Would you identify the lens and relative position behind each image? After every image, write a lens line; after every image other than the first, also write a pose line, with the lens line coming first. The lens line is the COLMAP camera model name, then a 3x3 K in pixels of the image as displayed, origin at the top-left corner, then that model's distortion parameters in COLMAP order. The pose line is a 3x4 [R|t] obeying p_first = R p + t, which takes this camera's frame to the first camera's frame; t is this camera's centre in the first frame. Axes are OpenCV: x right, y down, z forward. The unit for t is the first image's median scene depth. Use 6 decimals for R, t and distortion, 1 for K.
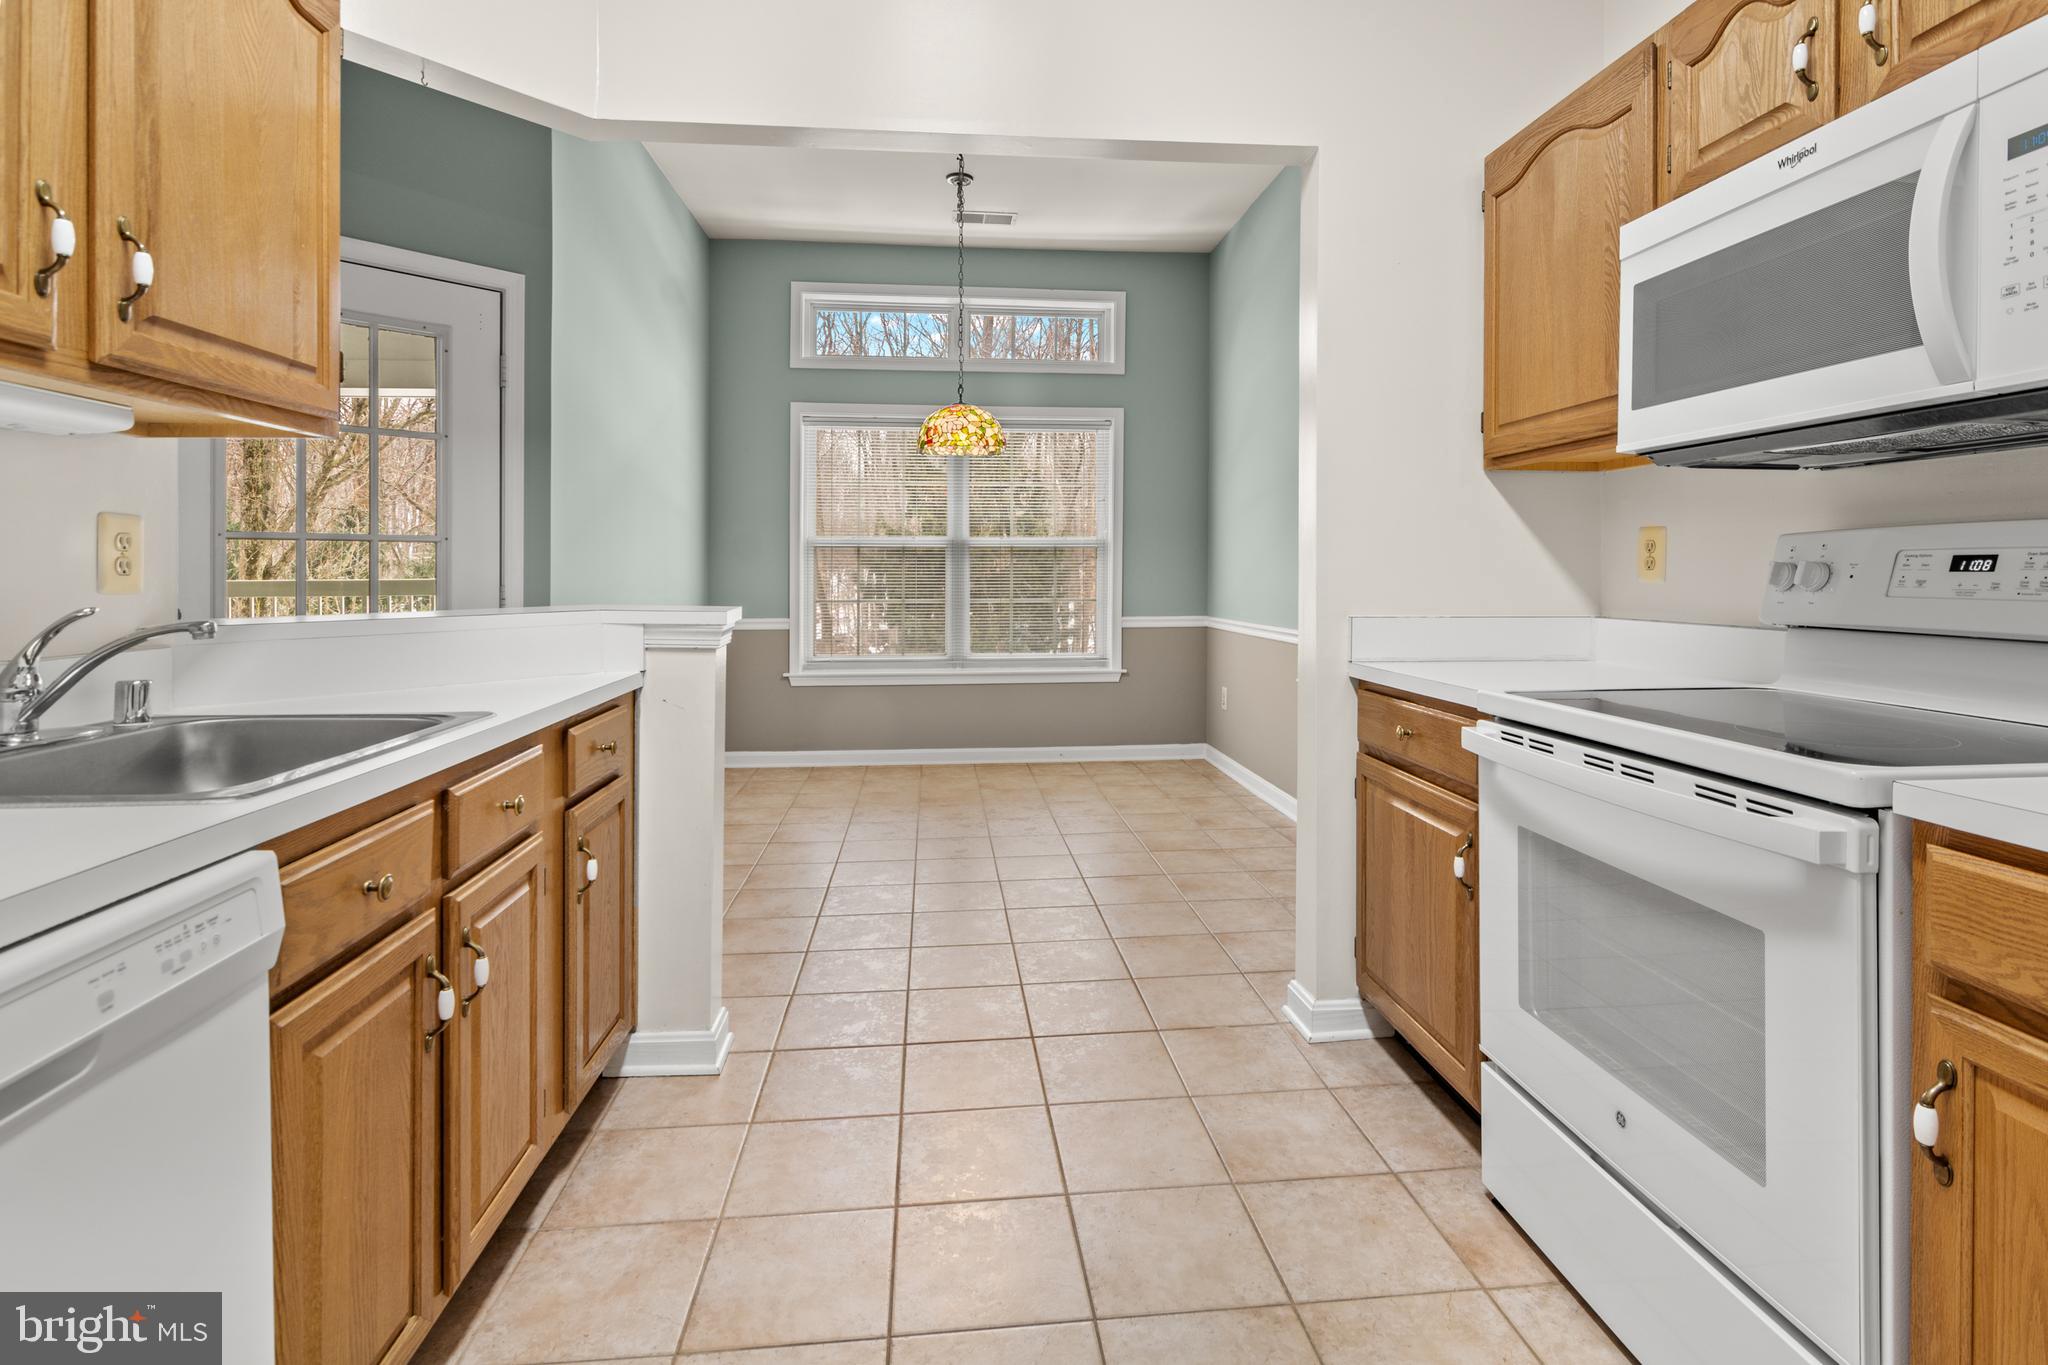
lens RADIAL K [[1000.1, 0, 1028.0], [0, 1000.1, 572.9], [0, 0, 1]] dist [0.007524, -0.004801]
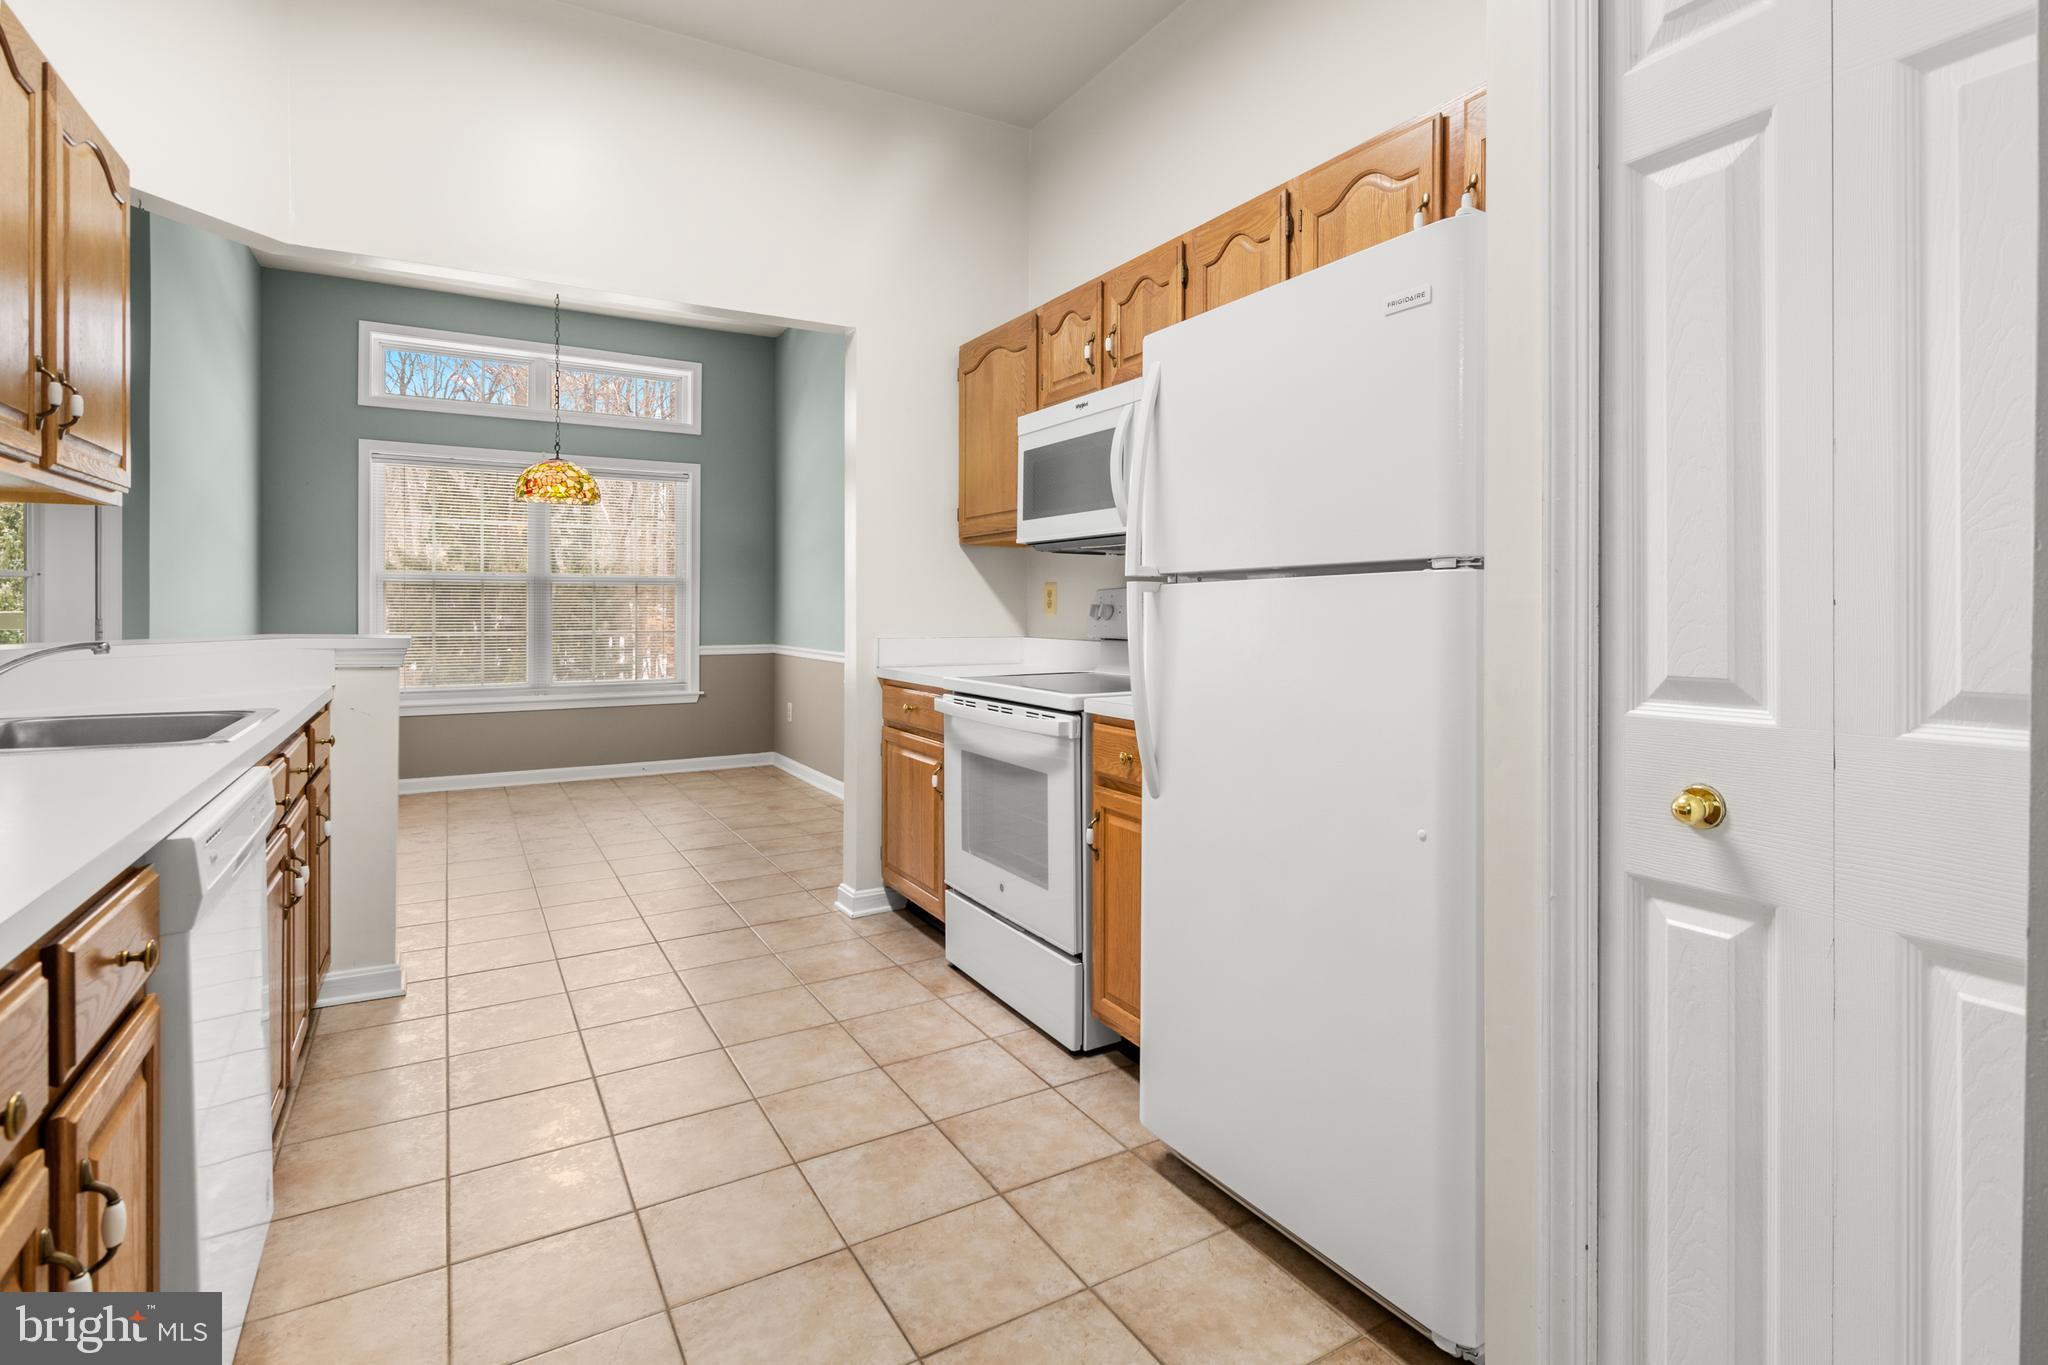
lens RADIAL K [[1000.1, 0, 1008.7], [0, 1000.1, 613.8], [0, 0, 1]] dist [0.007524, -0.004801]
pose [[0.914418, -0.001470, 0.404769, -0.052455], [-0.001512, 0.999974, 0.007047, -0.001822], [-0.404769, -0.007056, 0.914392, -0.220410]]
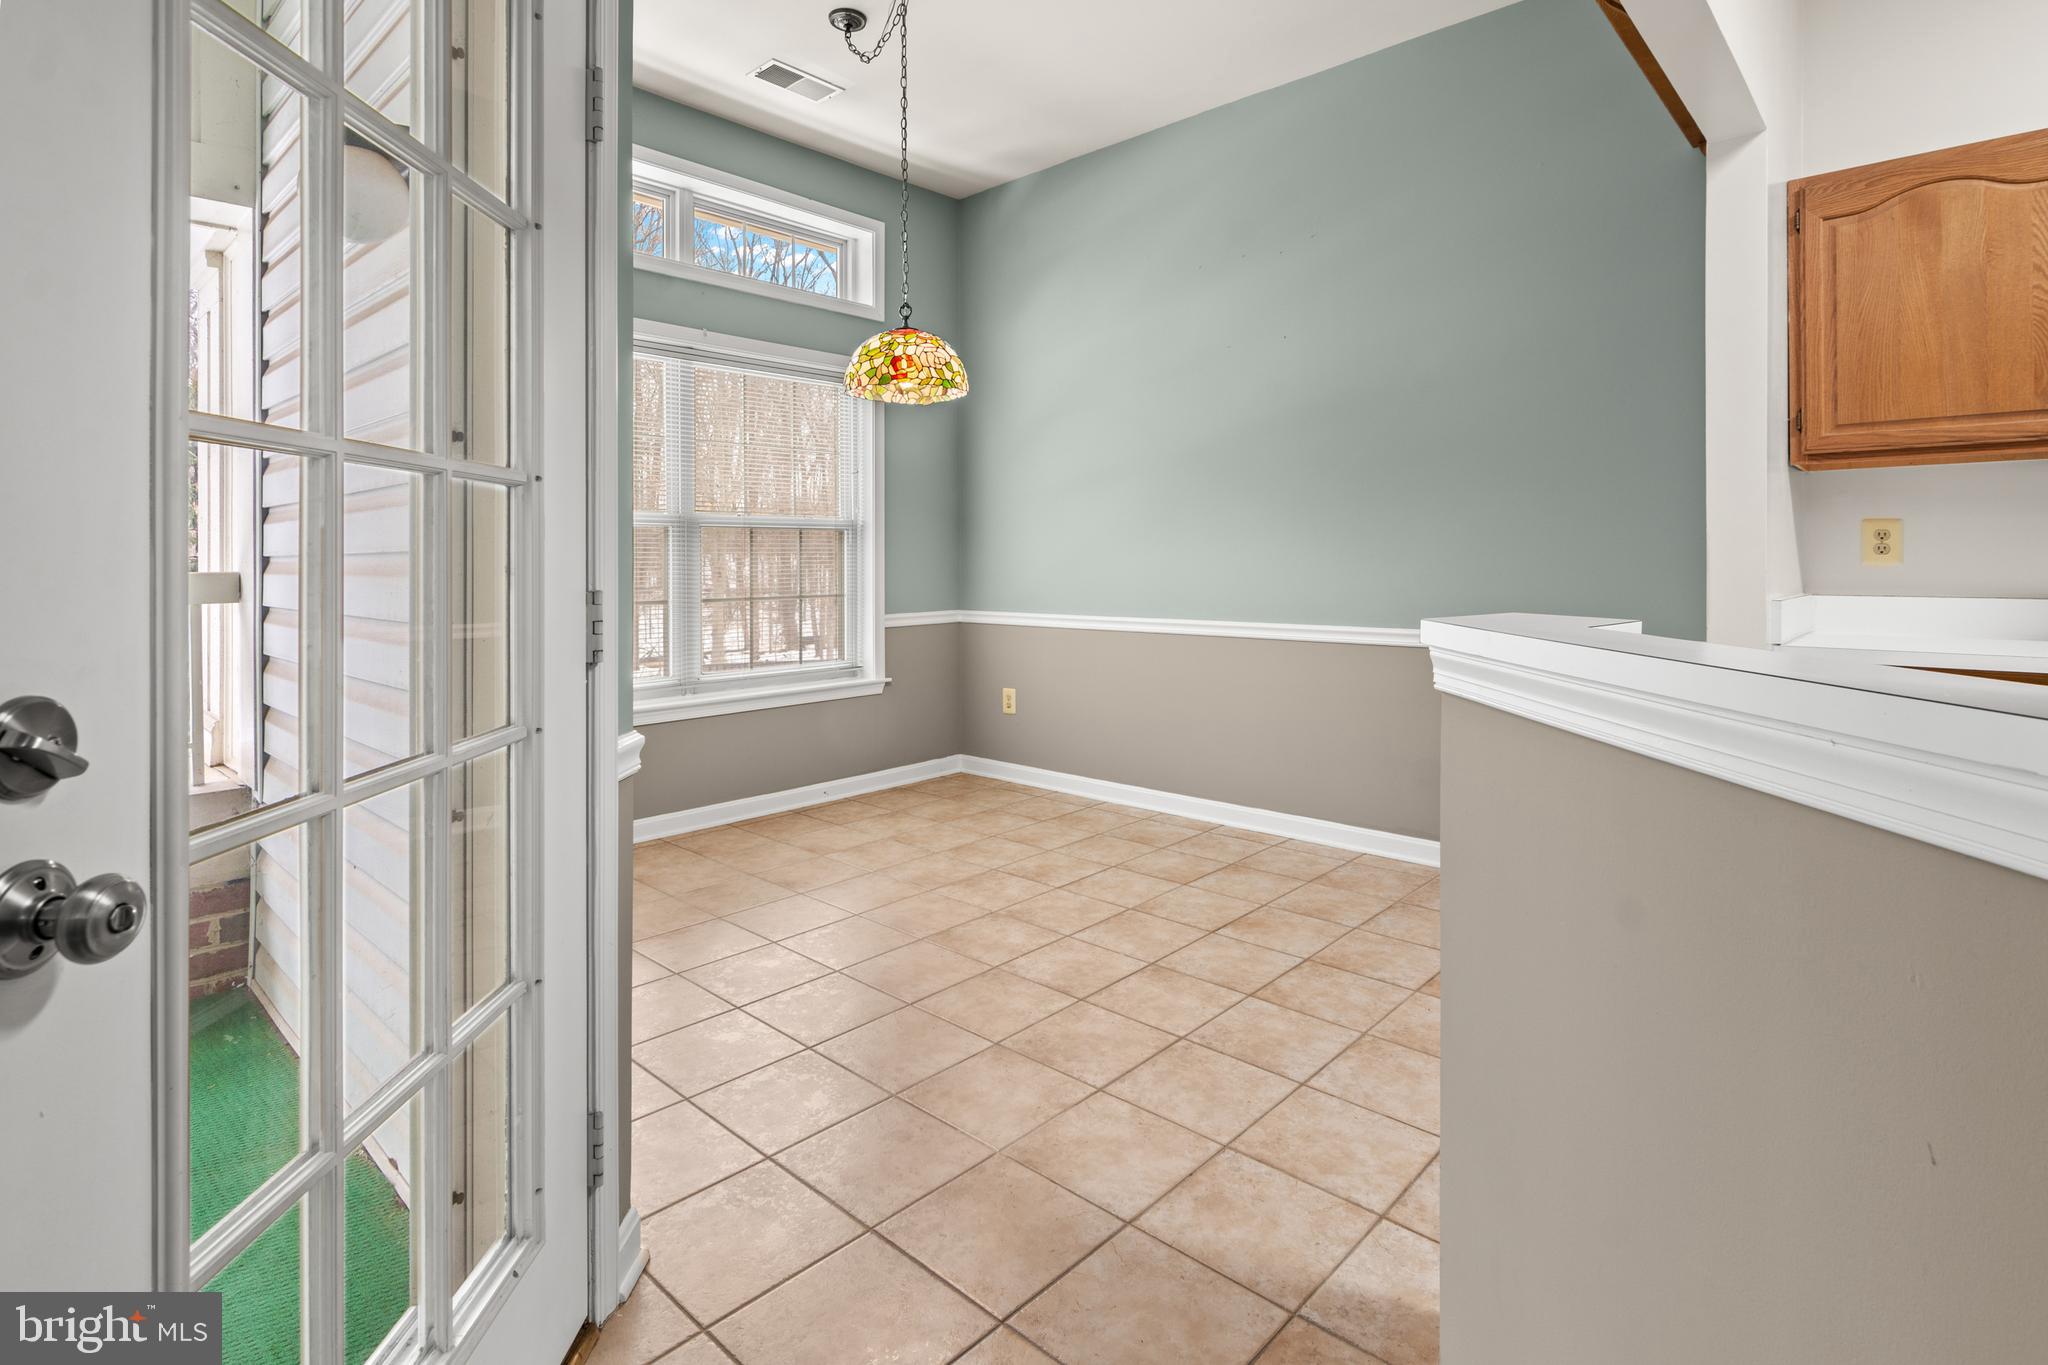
lens RADIAL K [[1000.1, 0, 1010.8], [0, 1000.1, 570.2], [0, 0, 1]] dist [0.007524, -0.004801]
pose [[0.752129, 0.002516, 0.659012, -0.422965], [-0.002187, 0.999997, -0.001322, 0.009557], [-0.659013, -0.000447, 0.752132, 0.349531]]
